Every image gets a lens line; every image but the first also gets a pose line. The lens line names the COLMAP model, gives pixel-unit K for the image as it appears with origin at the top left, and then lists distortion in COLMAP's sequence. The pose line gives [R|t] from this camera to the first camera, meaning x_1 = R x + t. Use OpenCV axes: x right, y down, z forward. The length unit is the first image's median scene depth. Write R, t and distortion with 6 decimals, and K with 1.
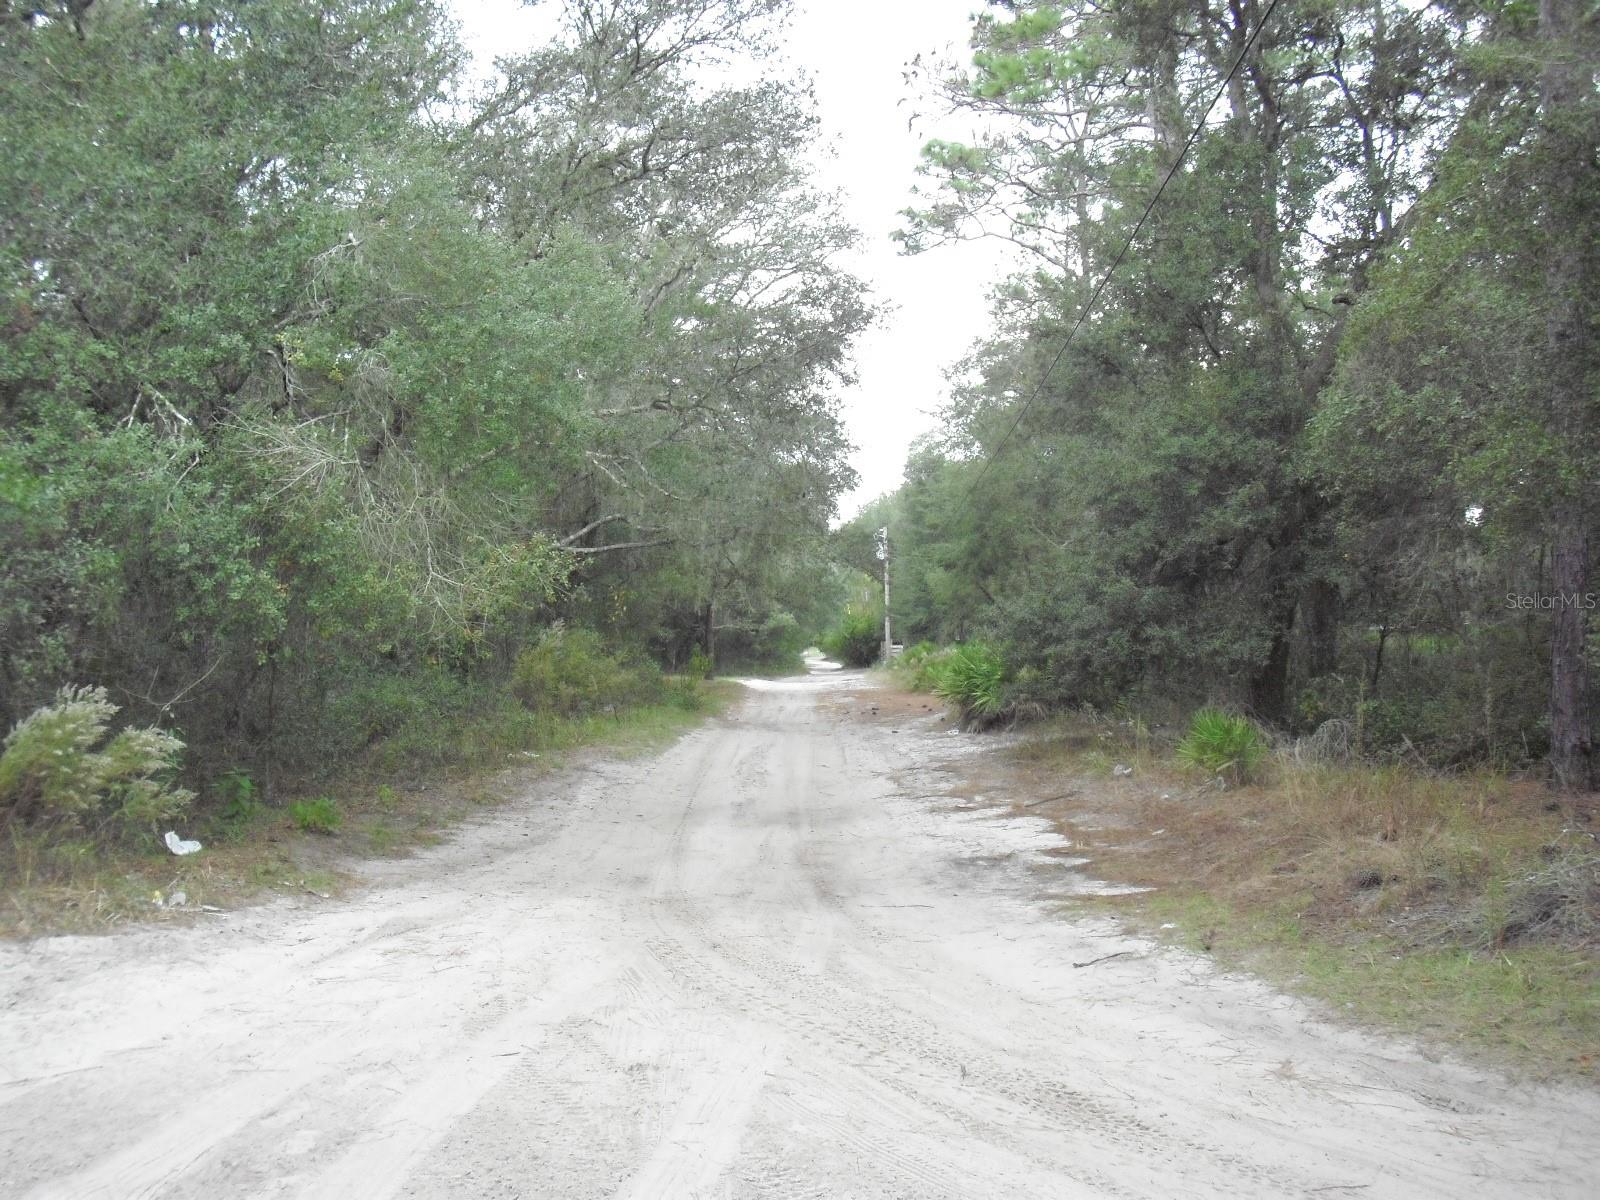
lens RADIAL K [[1880.9, 0, 800.0], [0, 1880.9, 600.0], [0, 0, 1]] dist [-0.126899, 0.037549]
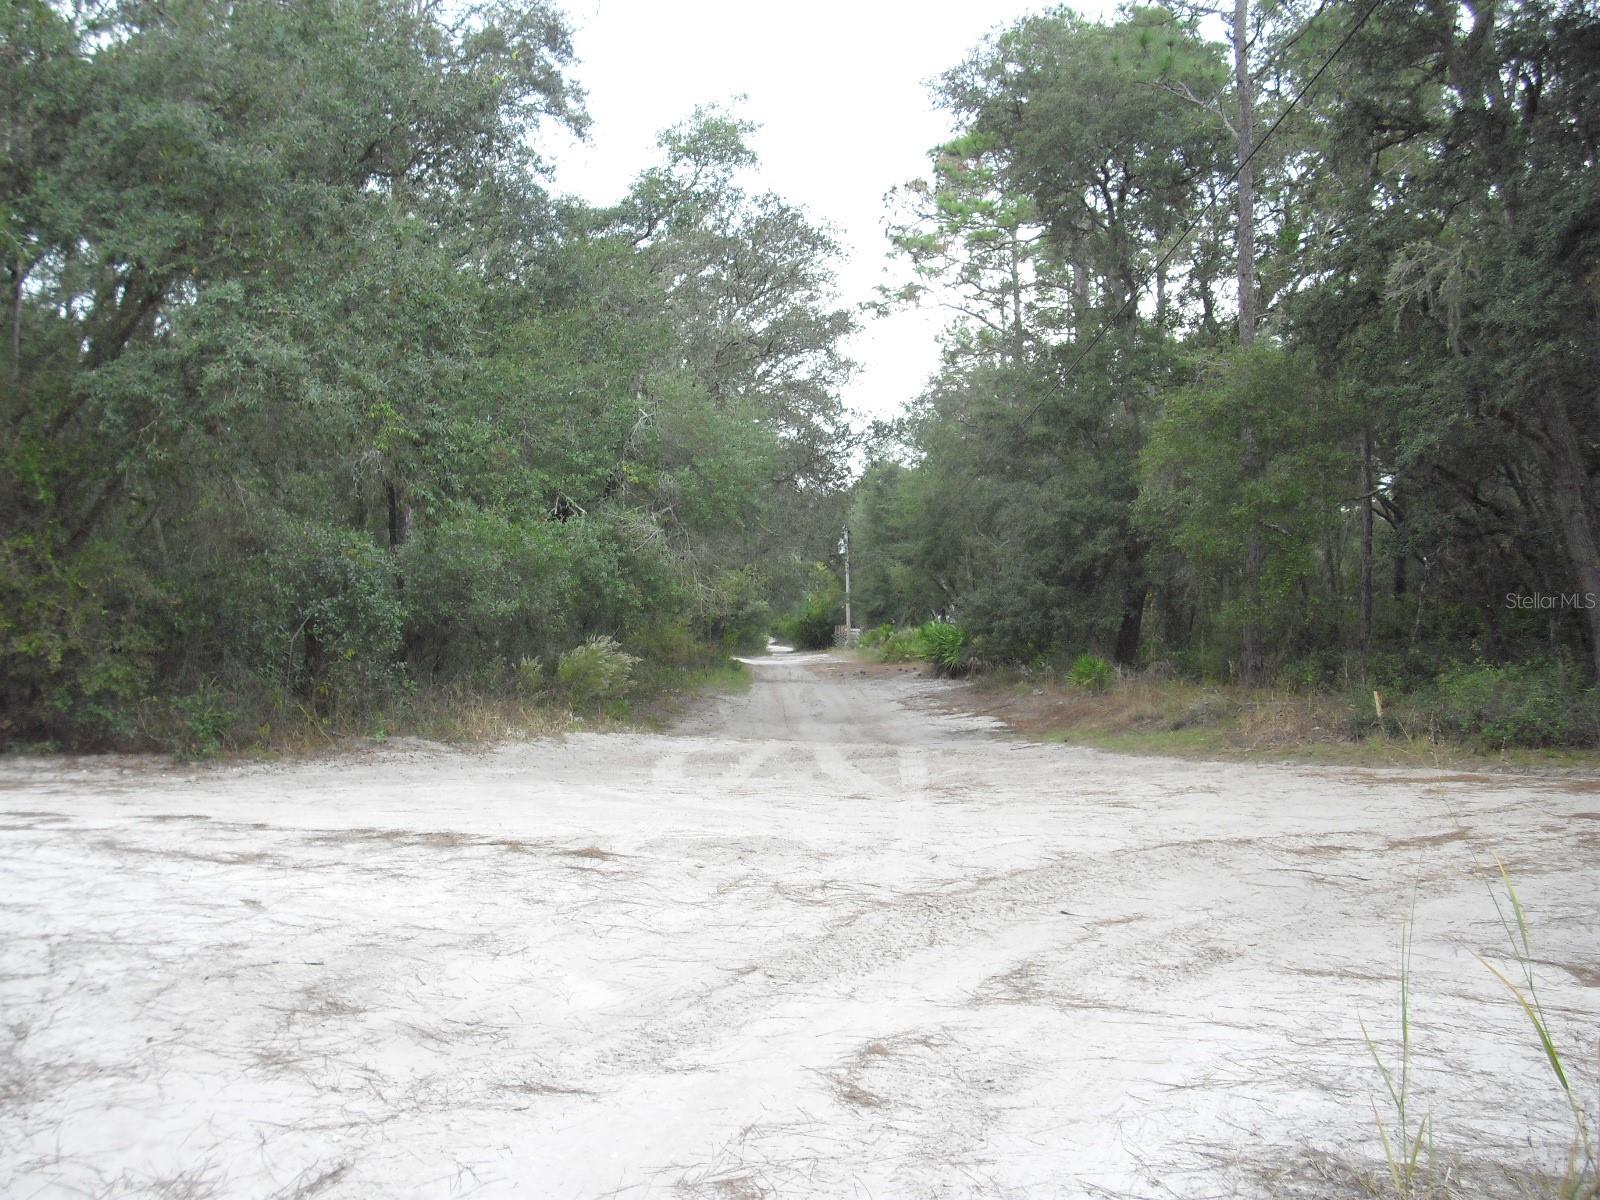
lens RADIAL K [[1880.9, 0, 800.0], [0, 1880.9, 600.0], [0, 0, 1]] dist [-0.126899, 0.037549]
pose [[0.999422, -0.003696, 0.033791, -0.091122], [0.003446, 0.999966, 0.007435, -0.006950], [-0.033818, -0.007314, 0.999401, -0.623912]]
